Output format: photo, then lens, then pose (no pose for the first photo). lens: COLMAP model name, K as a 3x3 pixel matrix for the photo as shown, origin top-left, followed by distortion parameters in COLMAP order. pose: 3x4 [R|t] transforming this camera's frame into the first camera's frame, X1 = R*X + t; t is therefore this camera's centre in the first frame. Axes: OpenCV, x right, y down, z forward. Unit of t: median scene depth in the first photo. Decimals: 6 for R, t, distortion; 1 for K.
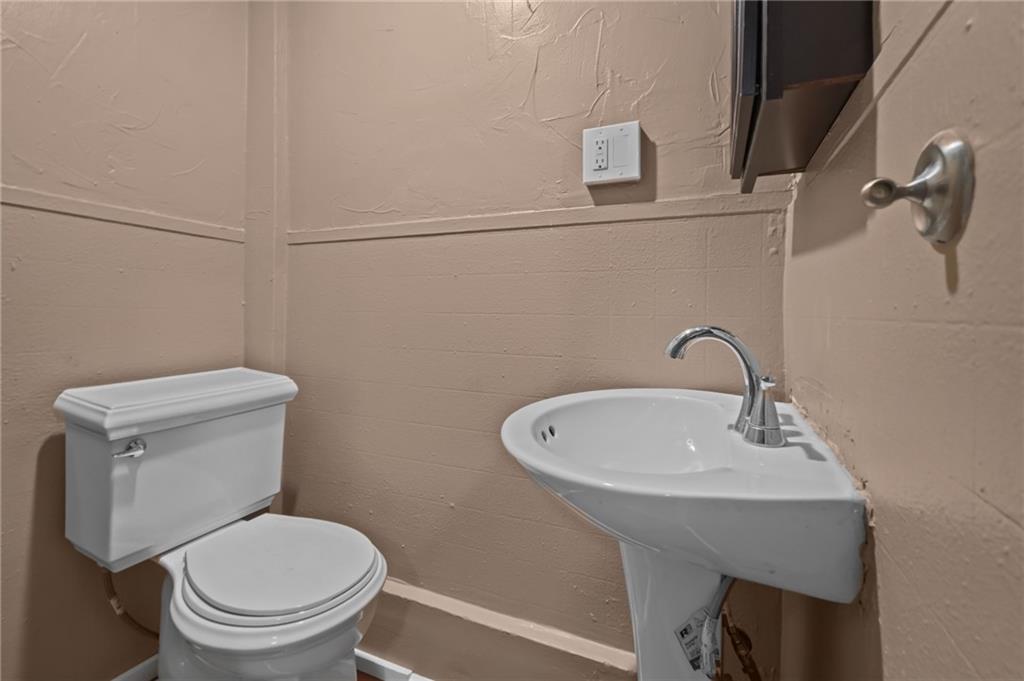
lens RADIAL K [[458.5, 0, 526.6], [0, 458.5, 367.6], [0, 0, 1]] dist [-0.001053, -0.000702]
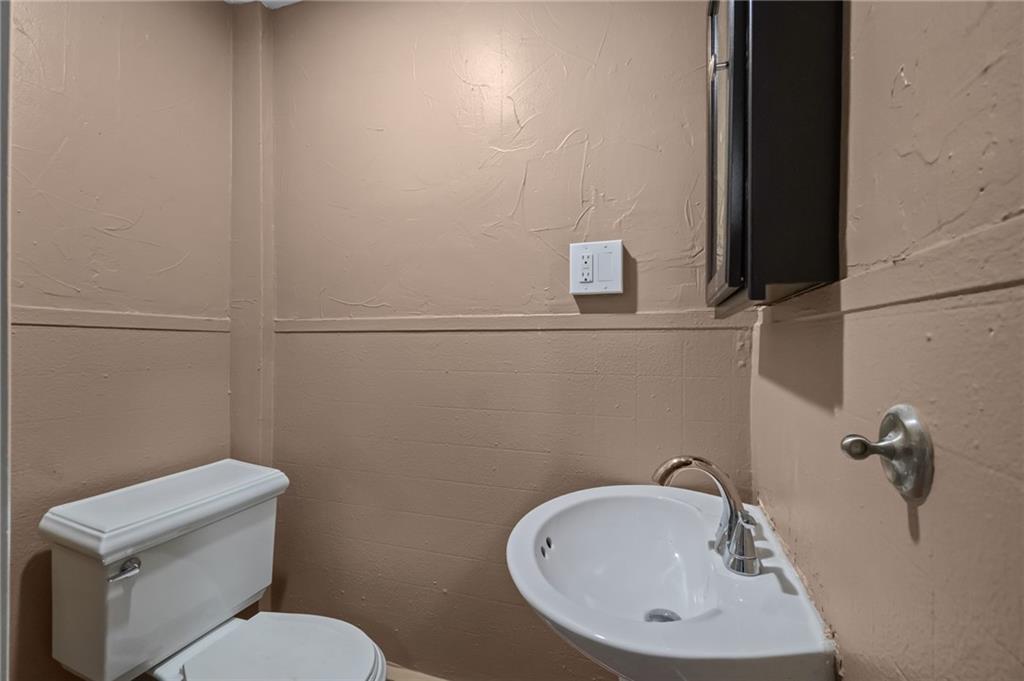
lens RADIAL K [[458.5, 0, 510.9], [0, 458.5, 338.5], [0, 0, 1]] dist [-0.001053, -0.000702]
pose [[0.996128, -0.005719, 0.087728, -0.113731], [0.005521, 0.999982, 0.002491, -0.312556], [-0.087740, -0.001997, 0.996141, -0.058970]]
